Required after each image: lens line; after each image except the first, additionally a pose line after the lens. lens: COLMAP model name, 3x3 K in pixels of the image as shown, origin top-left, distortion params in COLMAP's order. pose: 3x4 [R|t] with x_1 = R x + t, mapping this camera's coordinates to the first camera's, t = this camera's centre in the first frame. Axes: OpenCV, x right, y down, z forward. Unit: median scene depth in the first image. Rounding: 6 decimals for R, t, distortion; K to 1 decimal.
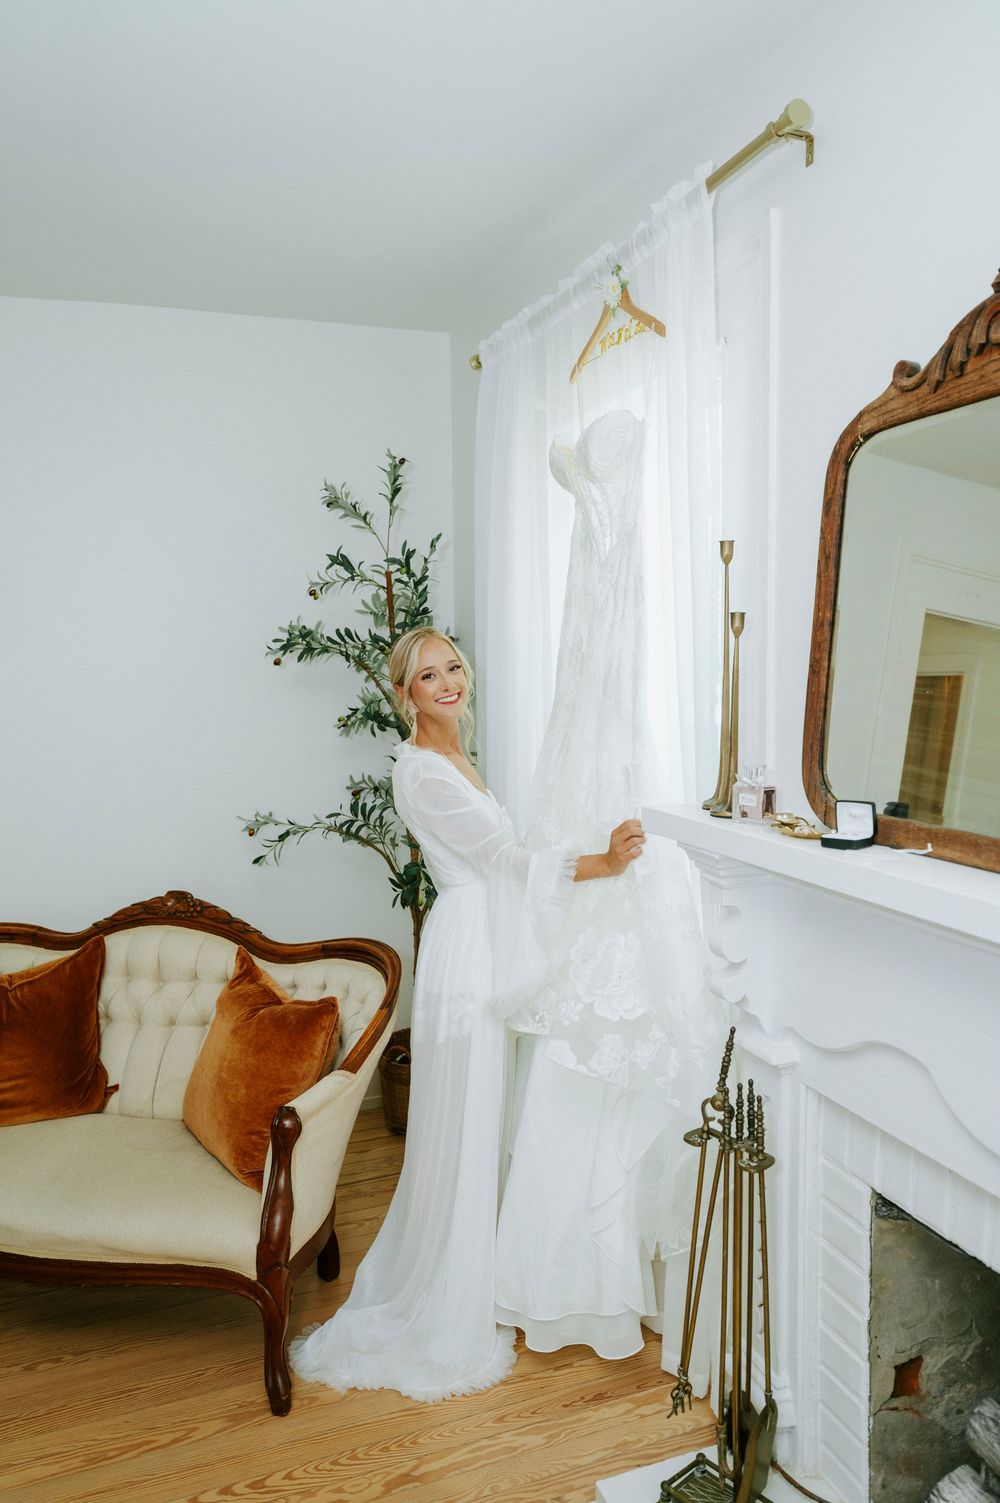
lens RADIAL K [[1062.8, 0, 498.8], [0, 1062.8, 742.9], [0, 0, 1]] dist [-0.000895, 0.002102]
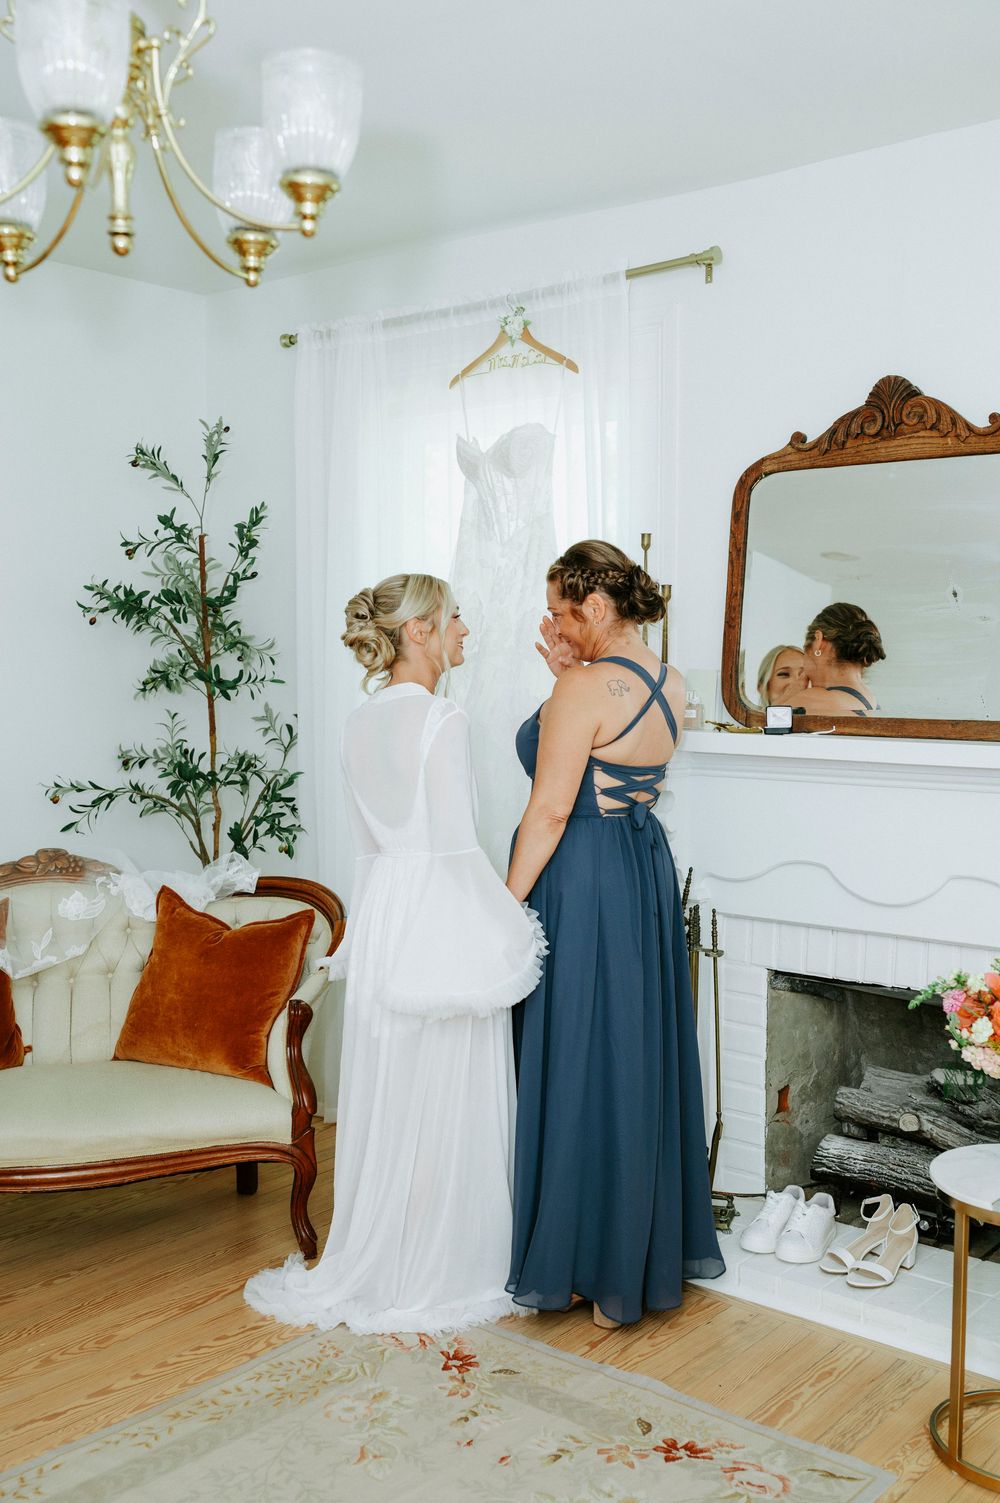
lens RADIAL K [[1485.4, 0, 467.4], [0, 1485.4, 754.8], [0, 0, 1]] dist [-0.003512, -0.004468]
pose [[0.877544, -0.017264, 0.479186, -0.814126], [0.025101, 0.999635, -0.009953, 0.099262], [-0.478839, 0.020763, 0.877657, -0.515146]]
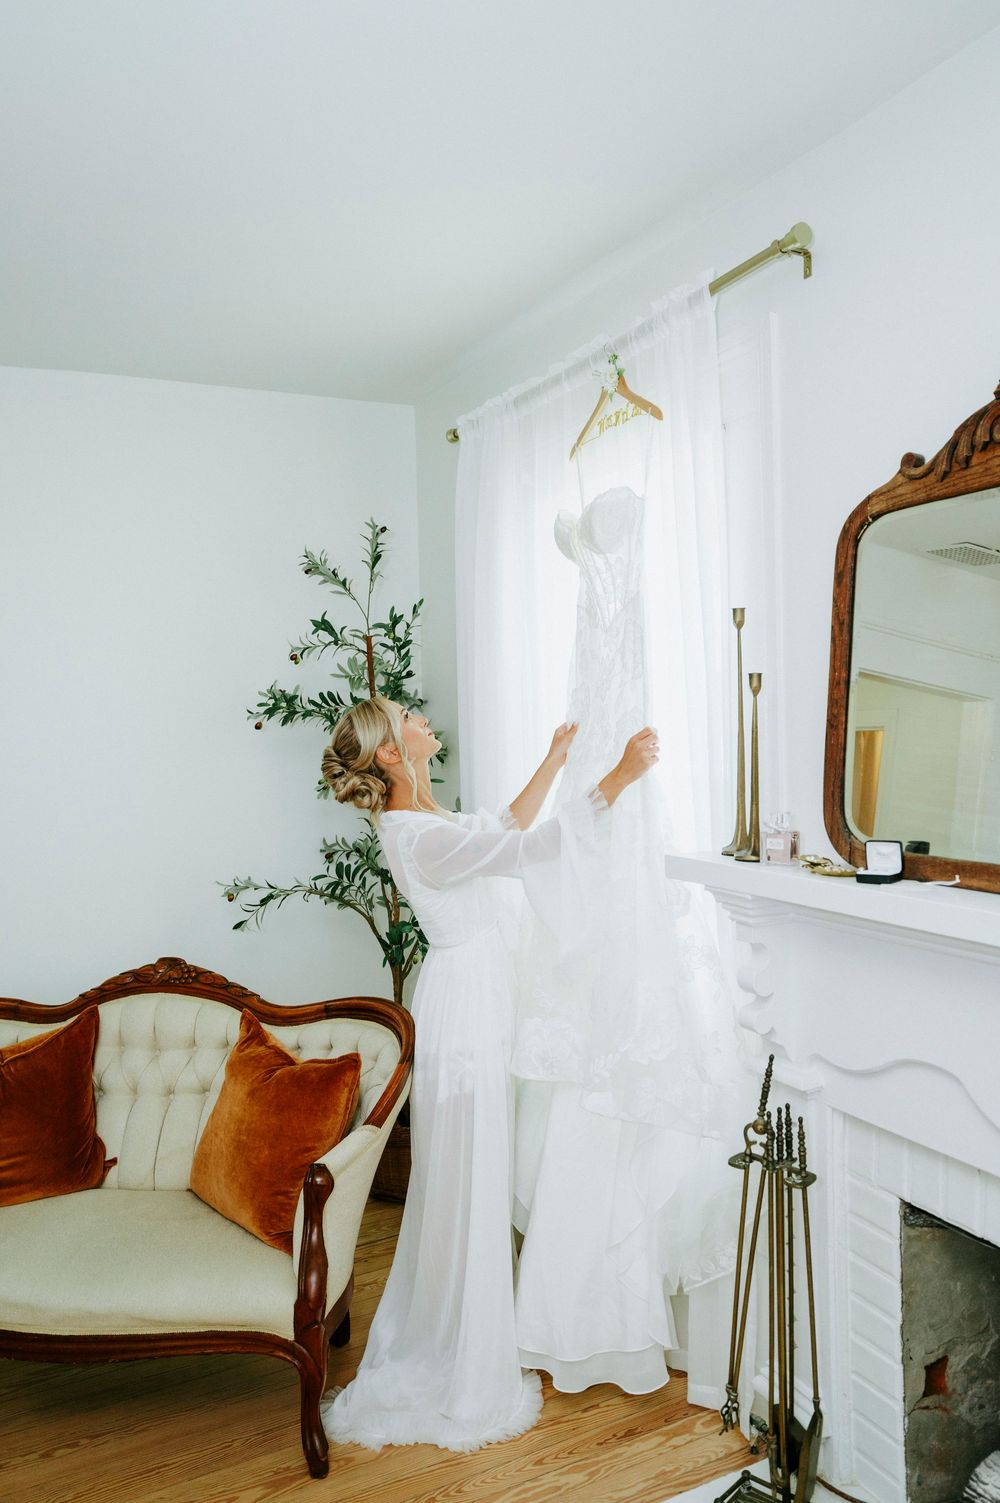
lens RADIAL K [[1095.2, 0, 501.8], [0, 1095.2, 751.3], [0, 0, 1]] dist [0.000566, 0.001459]
pose [[0.994047, -0.016416, 0.107710, -0.132897], [0.021971, 0.998478, -0.050589, 0.007526], [-0.106716, 0.052655, 0.992894, -0.074378]]
